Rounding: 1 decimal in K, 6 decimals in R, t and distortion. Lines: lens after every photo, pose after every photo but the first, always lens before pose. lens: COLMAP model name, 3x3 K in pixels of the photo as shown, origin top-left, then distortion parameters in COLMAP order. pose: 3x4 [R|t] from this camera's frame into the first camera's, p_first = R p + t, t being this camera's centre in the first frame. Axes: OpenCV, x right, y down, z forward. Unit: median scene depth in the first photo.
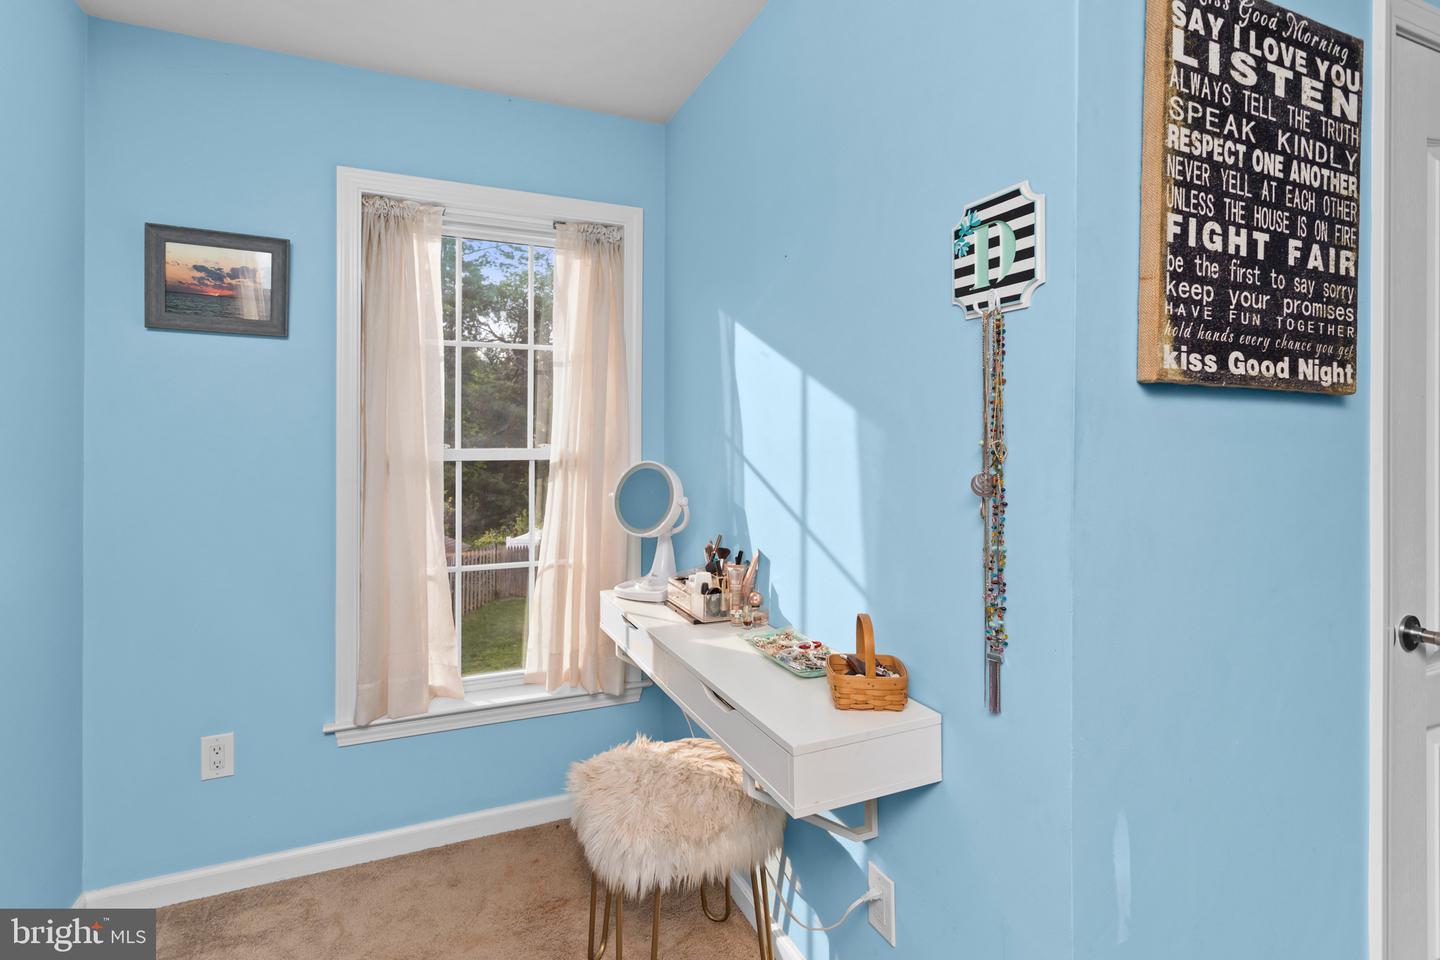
lens RADIAL K [[682.8, 0, 694.7], [0, 682.8, 440.4], [0, 0, 1]] dist [-0.001984, 0.000957]
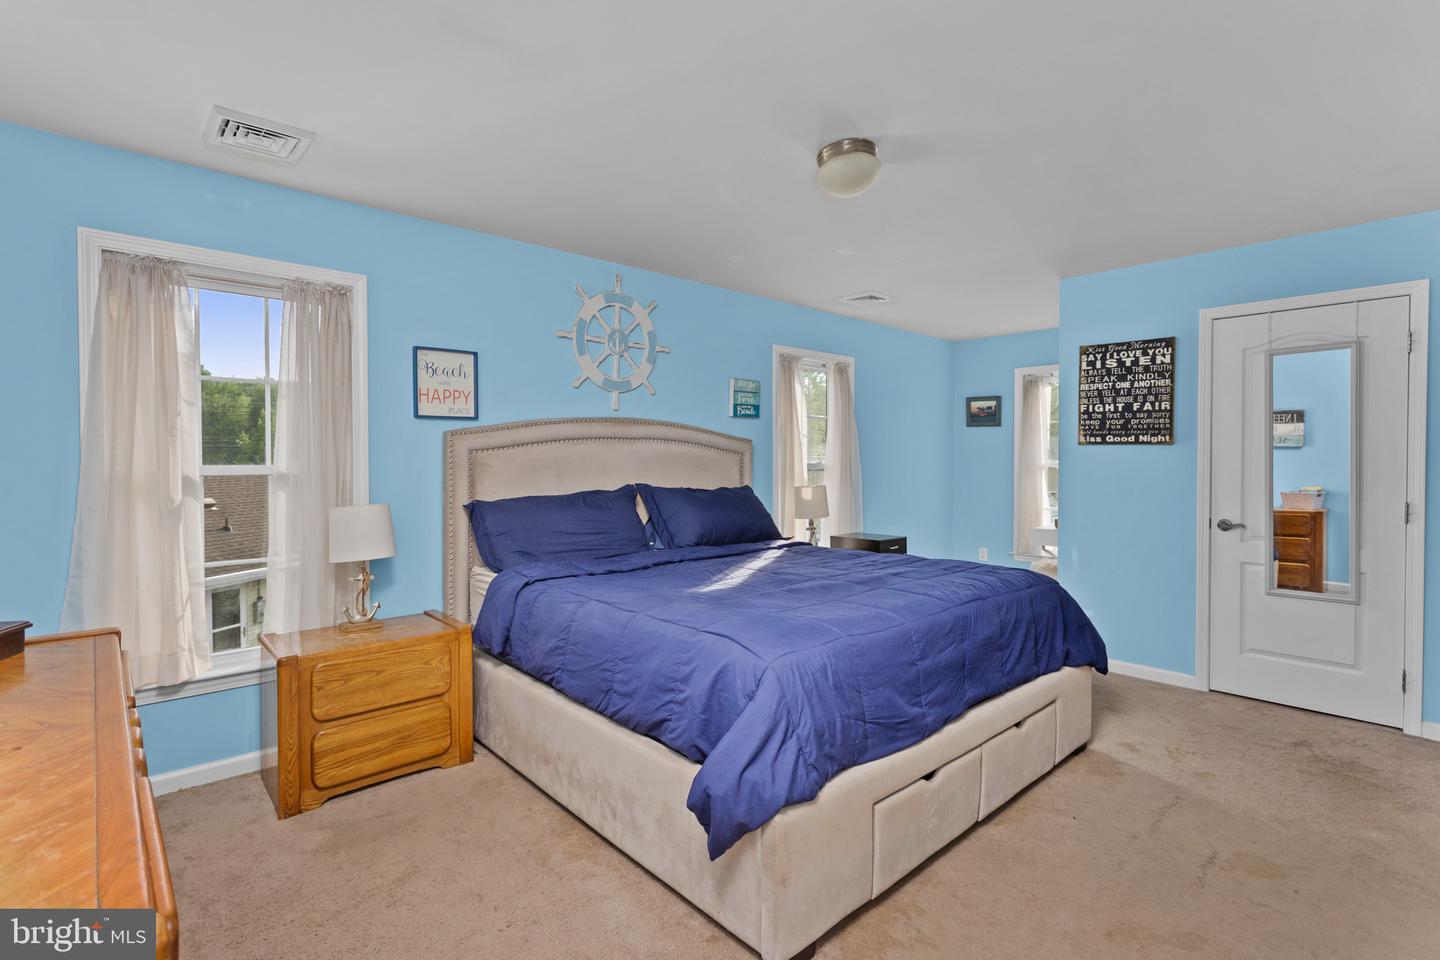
lens RADIAL K [[682.8, 0, 718.3], [0, 682.8, 470.5], [0, 0, 1]] dist [-0.001984, 0.000957]
pose [[0.316287, 0.016964, -0.948512, 3.803917], [-0.004690, 0.999856, 0.016318, 0.016675], [0.948652, -0.000713, 0.316321, -2.371338]]
